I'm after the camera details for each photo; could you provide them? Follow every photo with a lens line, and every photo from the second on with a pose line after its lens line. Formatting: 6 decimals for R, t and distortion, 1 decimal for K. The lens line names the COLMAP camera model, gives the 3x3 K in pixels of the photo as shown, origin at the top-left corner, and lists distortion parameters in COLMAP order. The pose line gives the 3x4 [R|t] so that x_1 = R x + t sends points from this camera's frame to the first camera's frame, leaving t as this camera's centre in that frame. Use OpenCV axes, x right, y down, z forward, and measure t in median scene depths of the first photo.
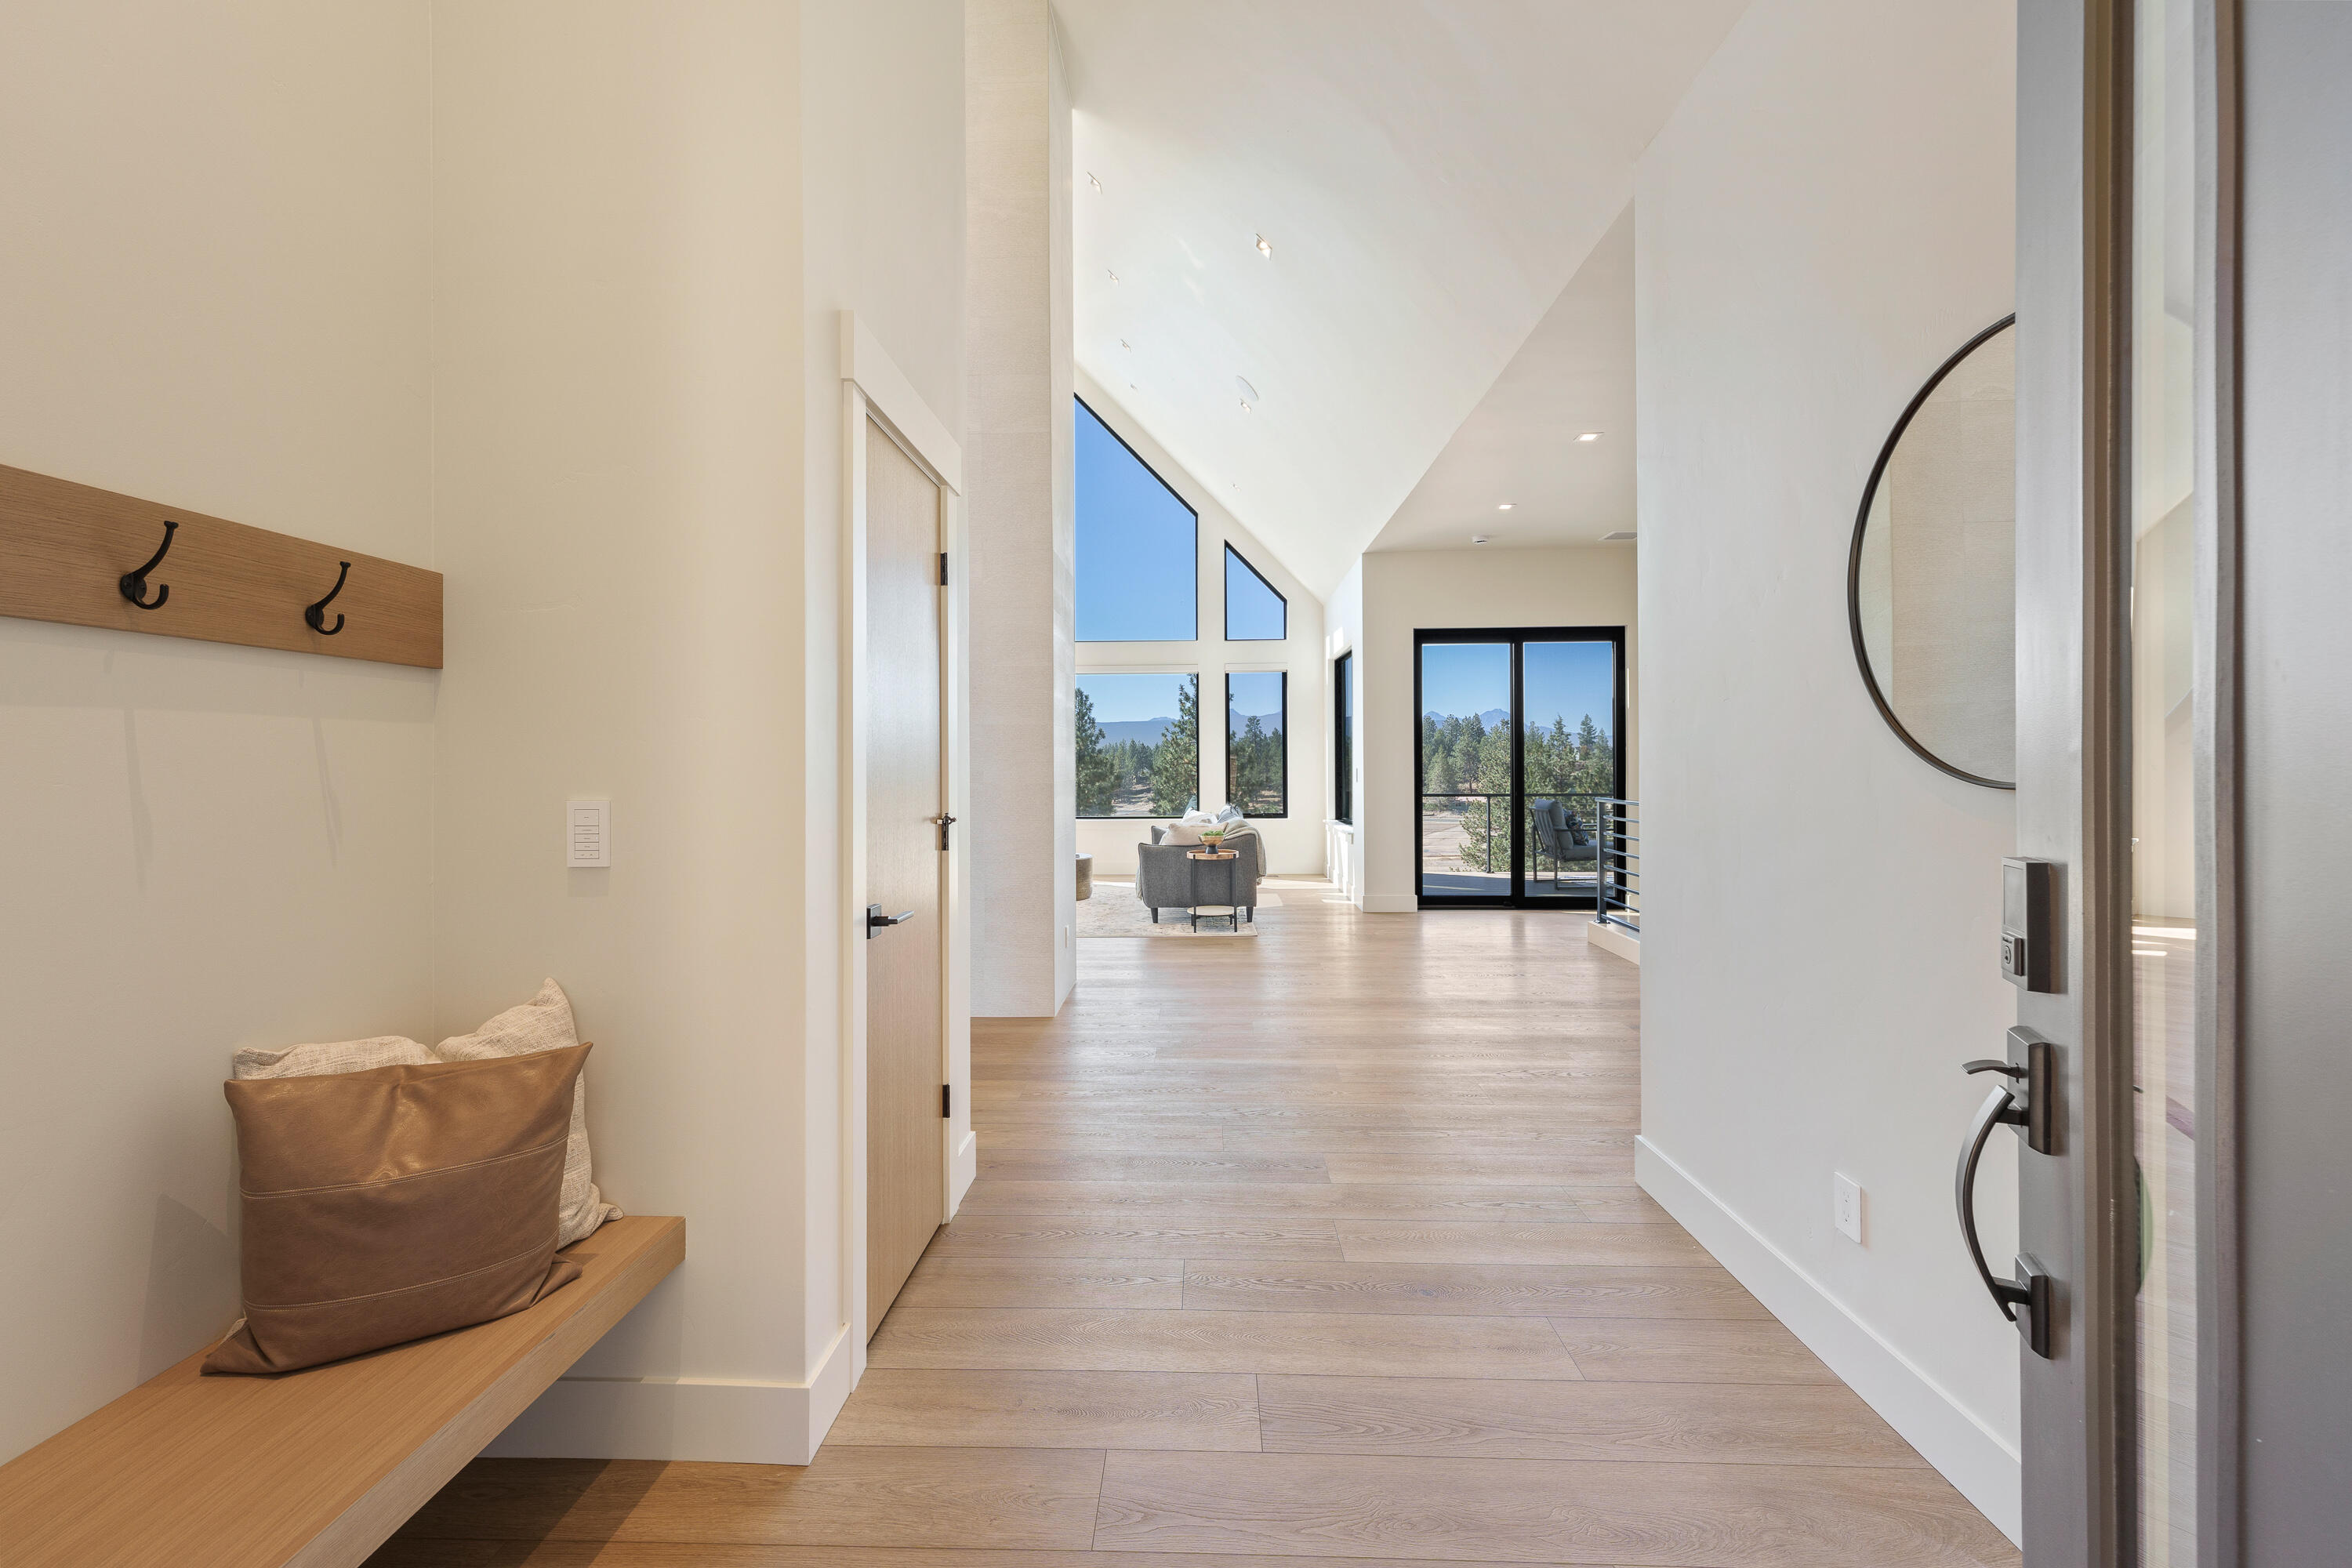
lens RADIAL K [[946.1, 0, 1165.2], [0, 946.1, 779.0], [0, 0, 1]] dist [0.011877, 0.000104]
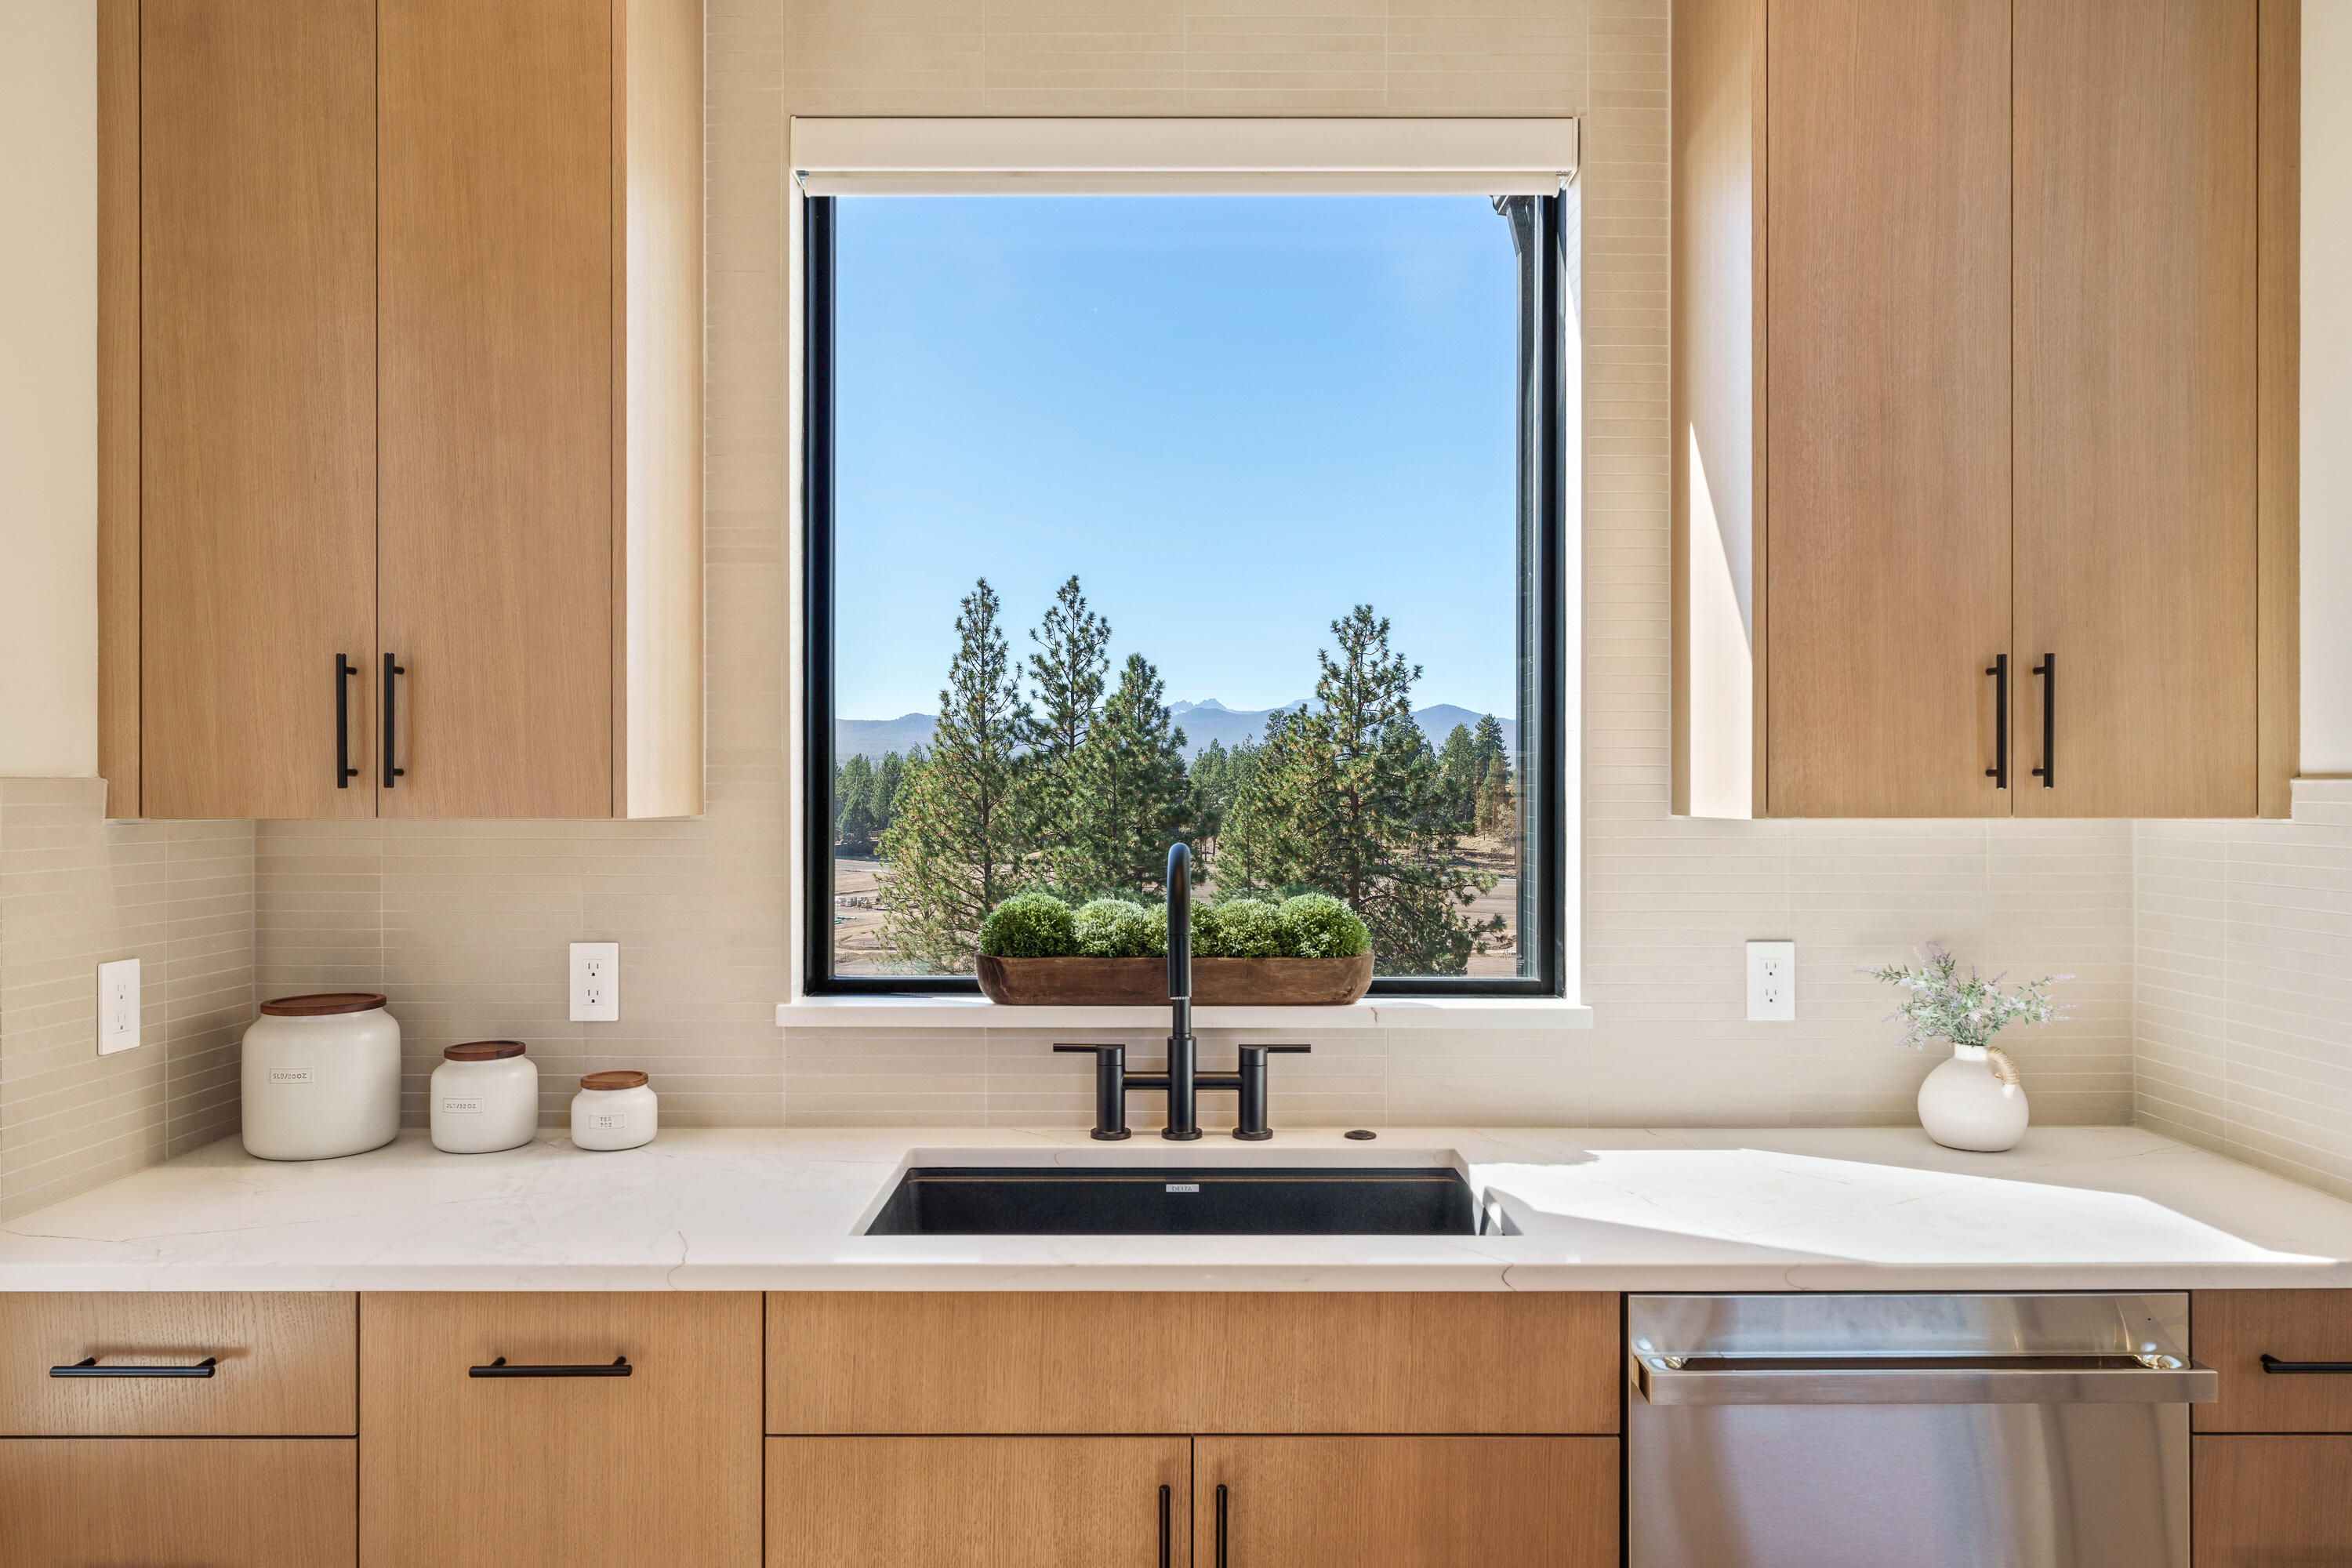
lens RADIAL K [[1559.3, 0, 1176.0], [0, 1559.3, 784.0], [0, 0, 1]] dist [0.000129, 0.000014]
pose [[0.999077, 0.004419, 0.042734, -0.613612], [-0.003602, 0.999810, -0.019174, -0.018640], [-0.042810, 0.019002, 0.998902, 0.558249]]
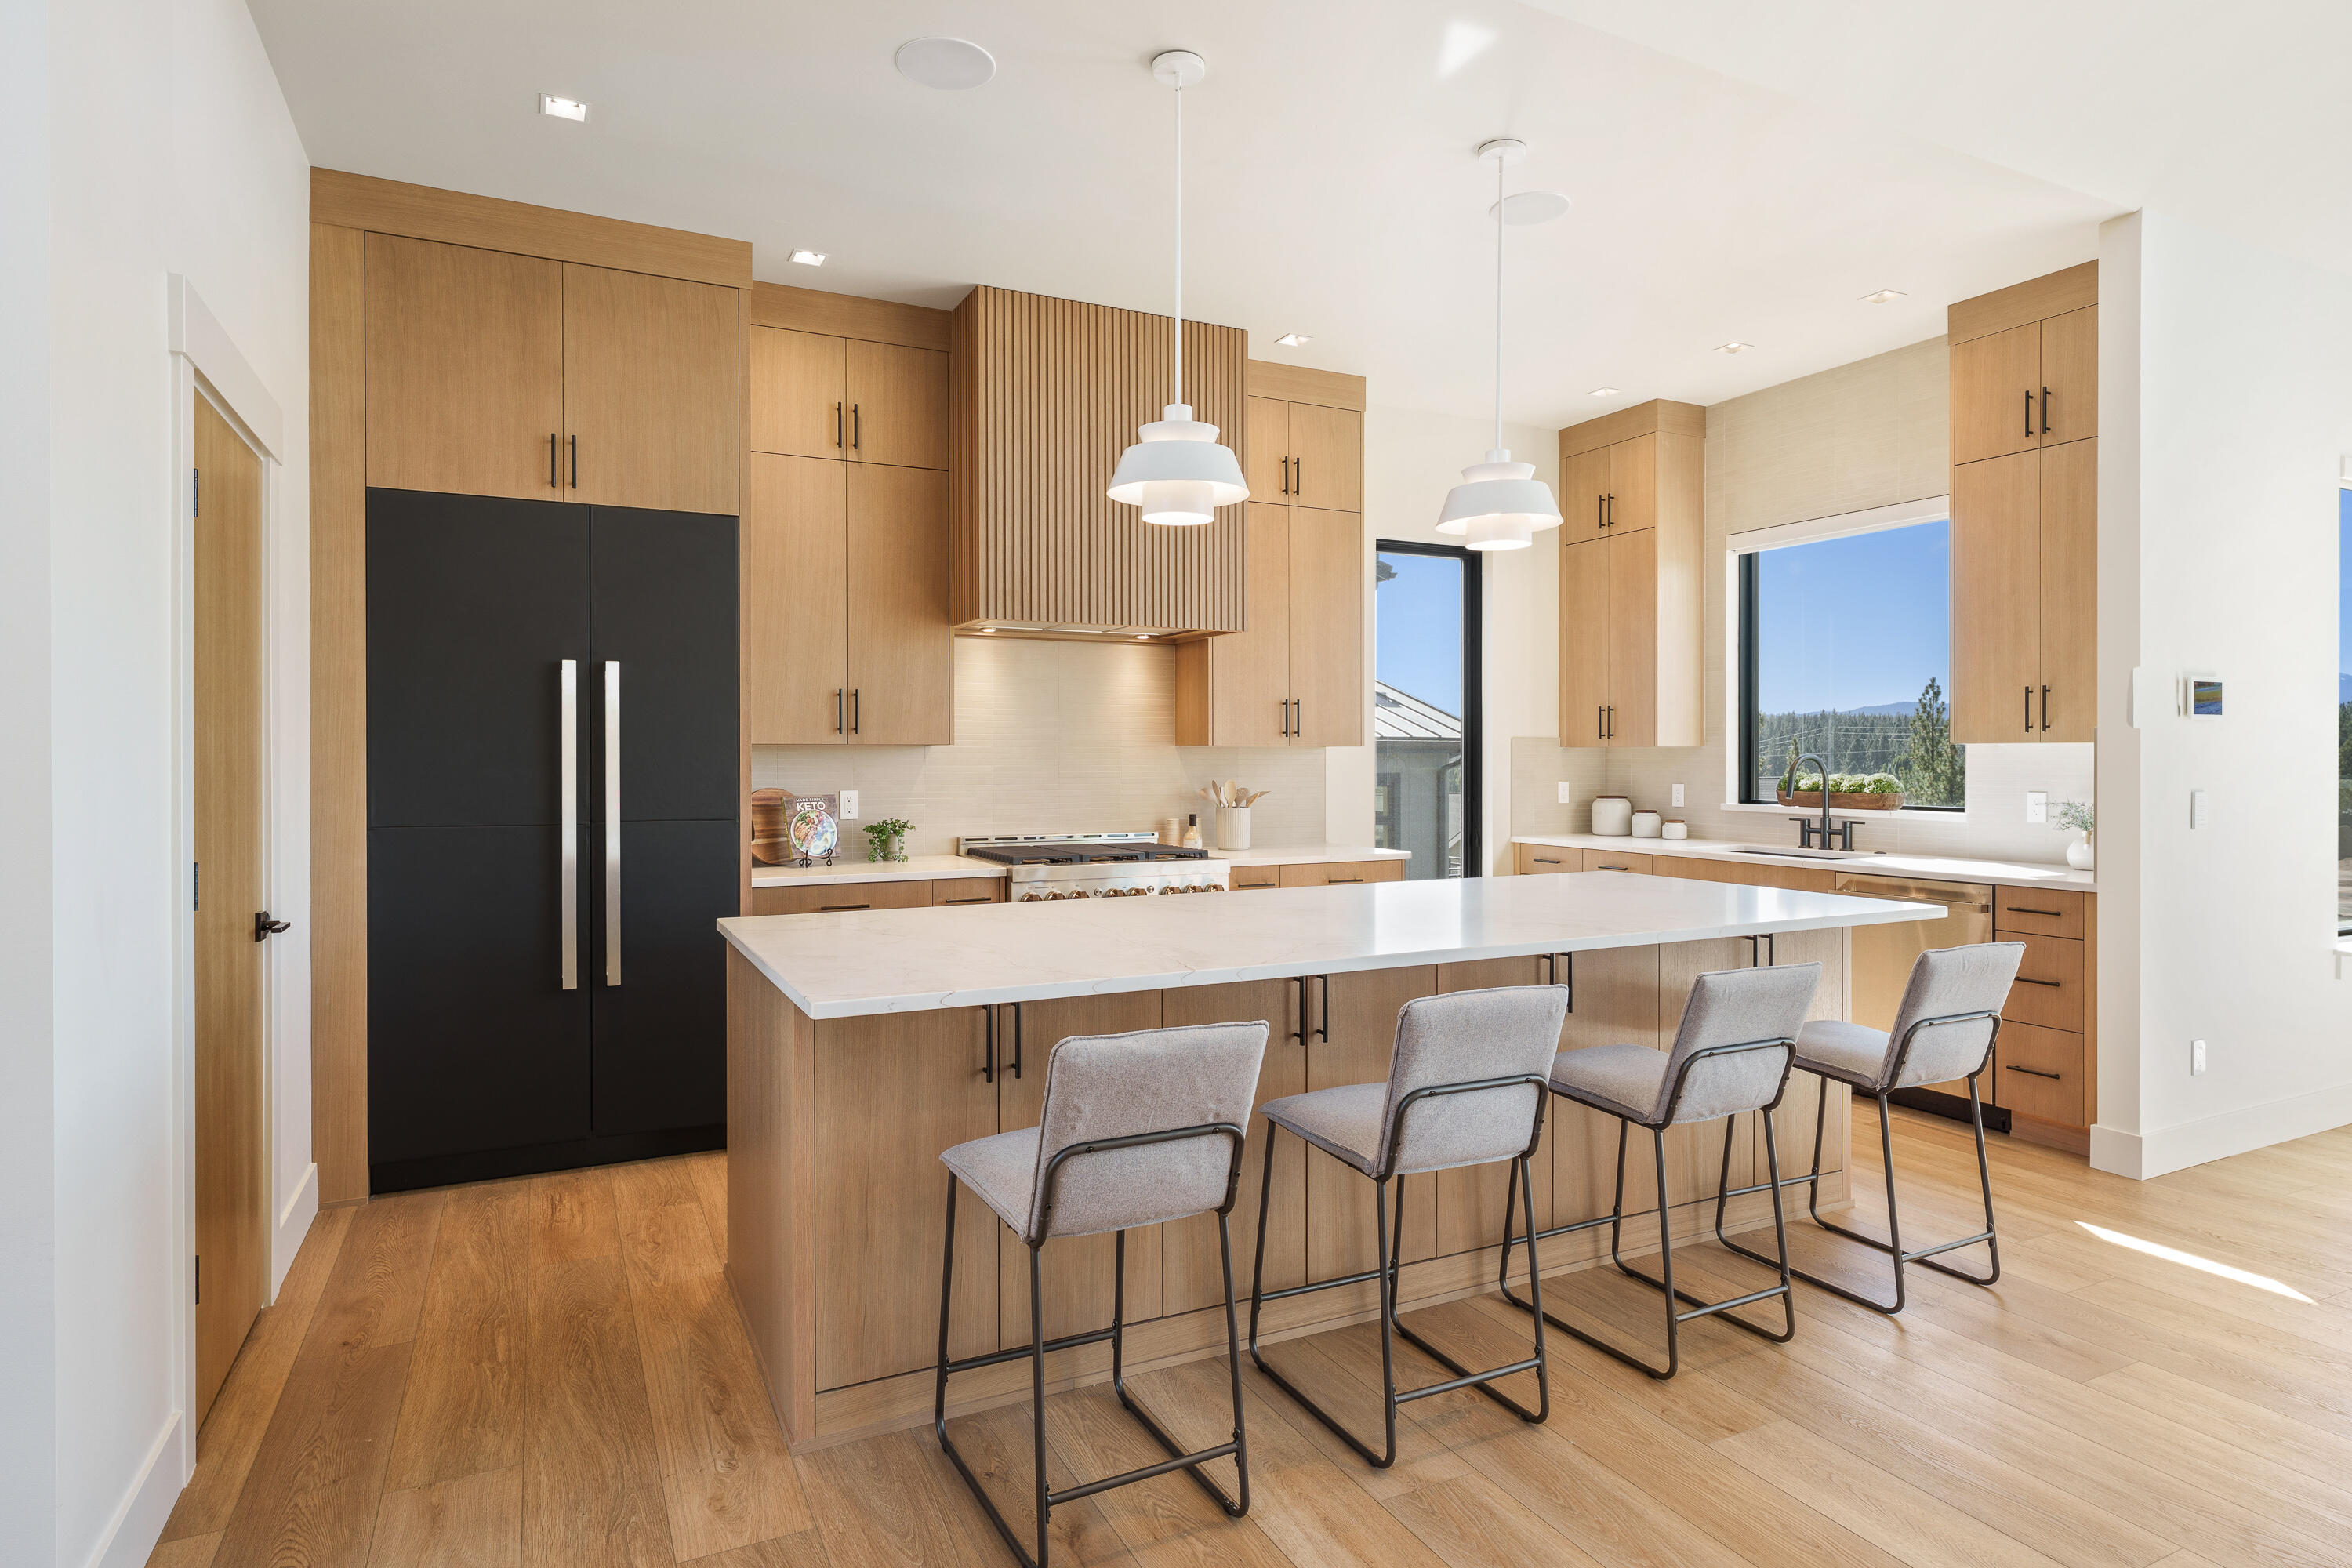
lens RADIAL K [[1272.9, 0, 1181.8], [0, 1272.9, 772.7], [0, 0, 1]] dist [0.003664, -0.001021]
pose [[0.486724, 0.015321, -0.873421, -0.276266], [-0.015521, 0.999840, 0.008889, -0.007843], [0.873418, 0.009230, 0.486884, 0.280328]]
